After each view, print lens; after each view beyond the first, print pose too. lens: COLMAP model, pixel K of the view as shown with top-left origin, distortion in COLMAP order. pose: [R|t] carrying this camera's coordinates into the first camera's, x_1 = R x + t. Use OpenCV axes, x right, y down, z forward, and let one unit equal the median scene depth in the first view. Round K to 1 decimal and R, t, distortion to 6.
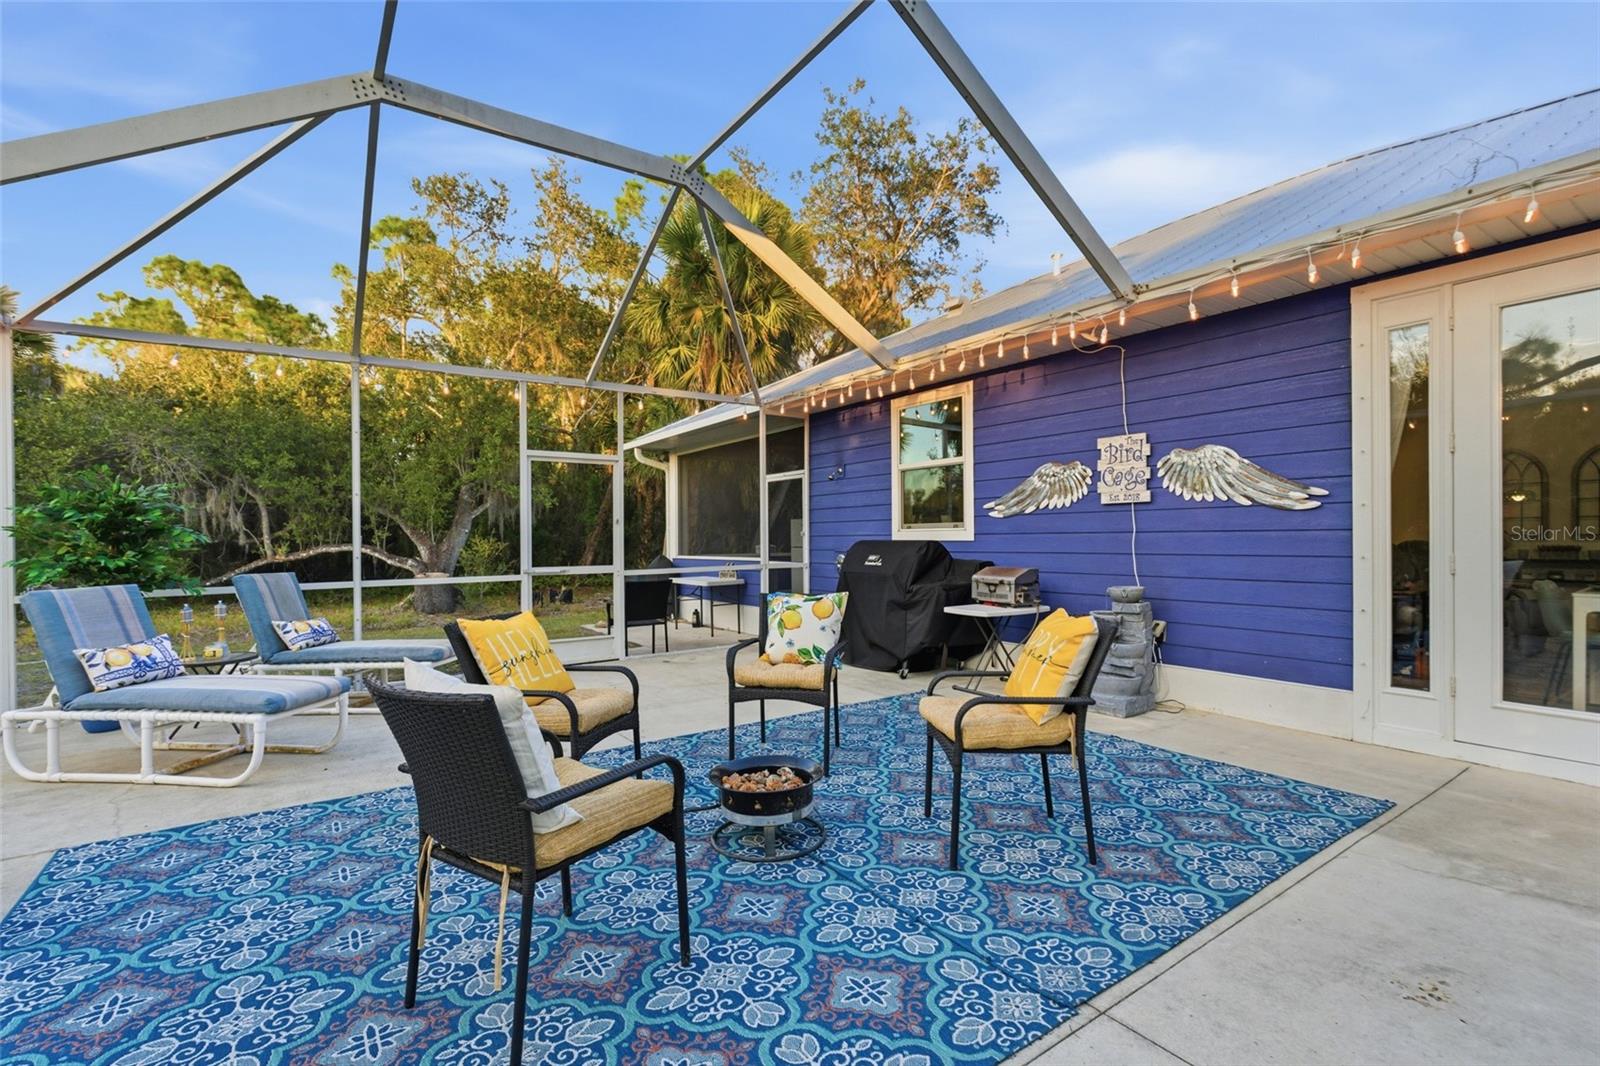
lens RADIAL K [[726.2, 0, 811.6], [0, 726.2, 532.7], [0, 0, 1]] dist [-0.008890, 0.005386]
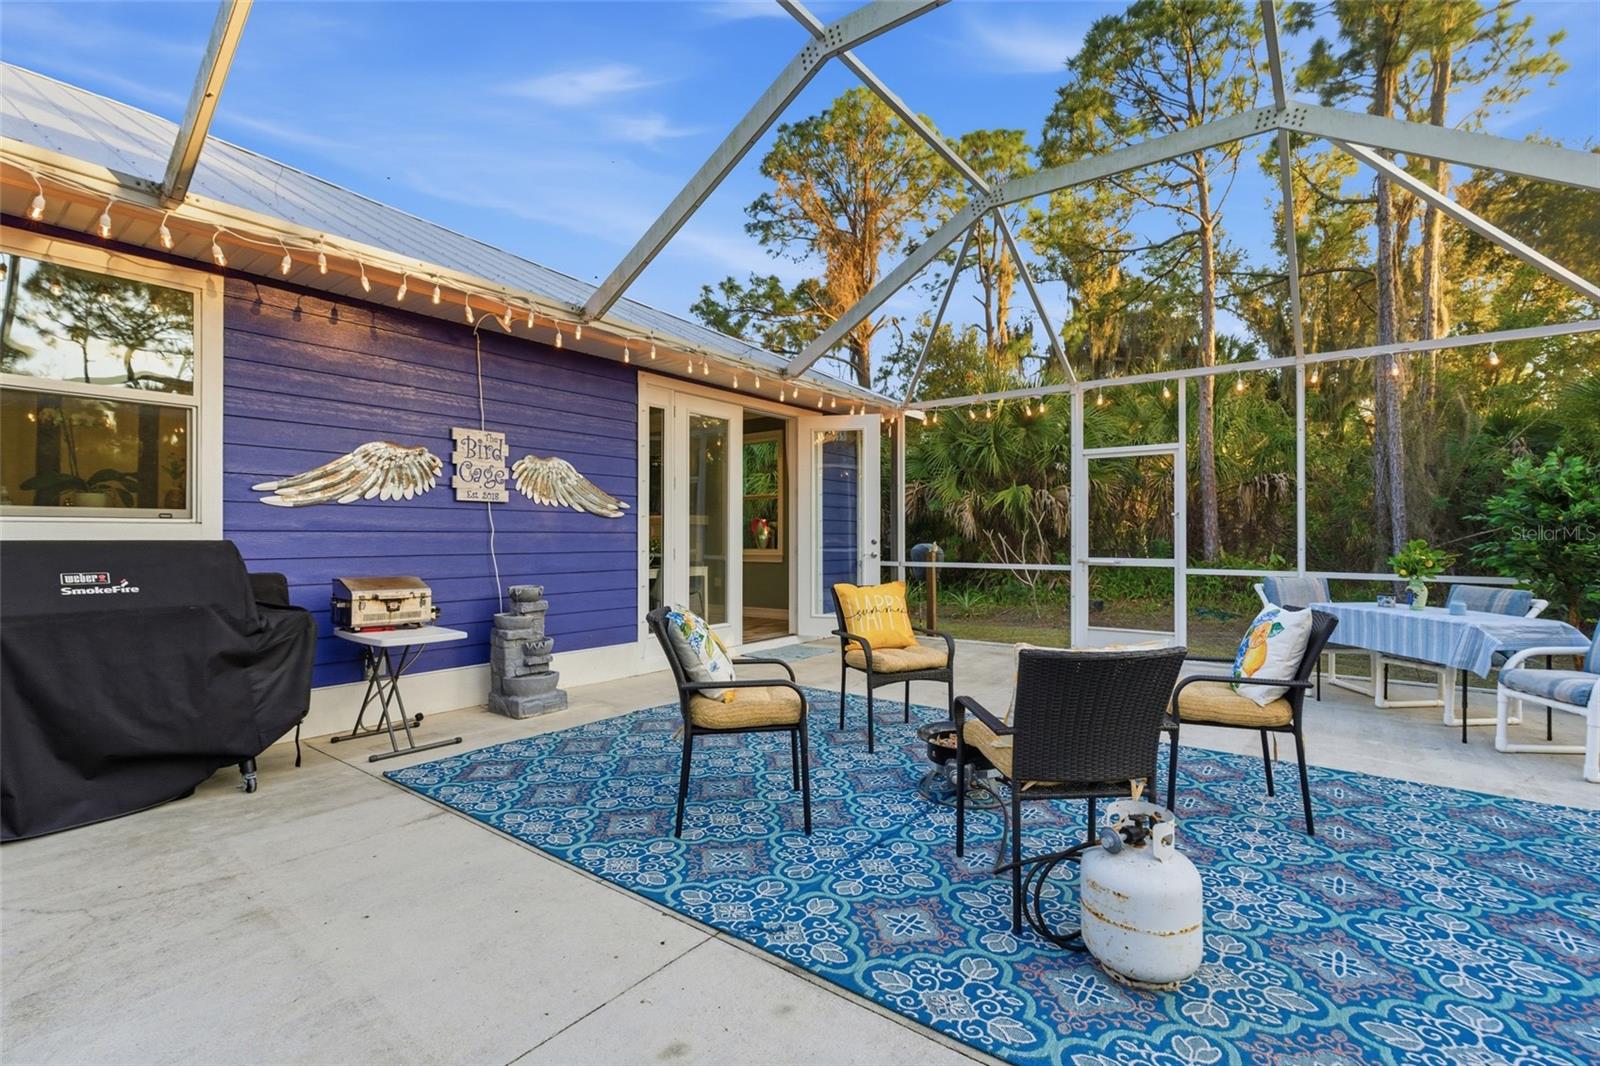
lens RADIAL K [[726.2, 0, 798.4], [0, 726.2, 496.0], [0, 0, 1]] dist [-0.008890, 0.005386]
pose [[-0.292375, 0.057121, 0.954596, -0.622260], [-0.009934, 0.997979, -0.062760, 0.008486], [-0.956252, -0.027832, -0.291217, 0.903225]]
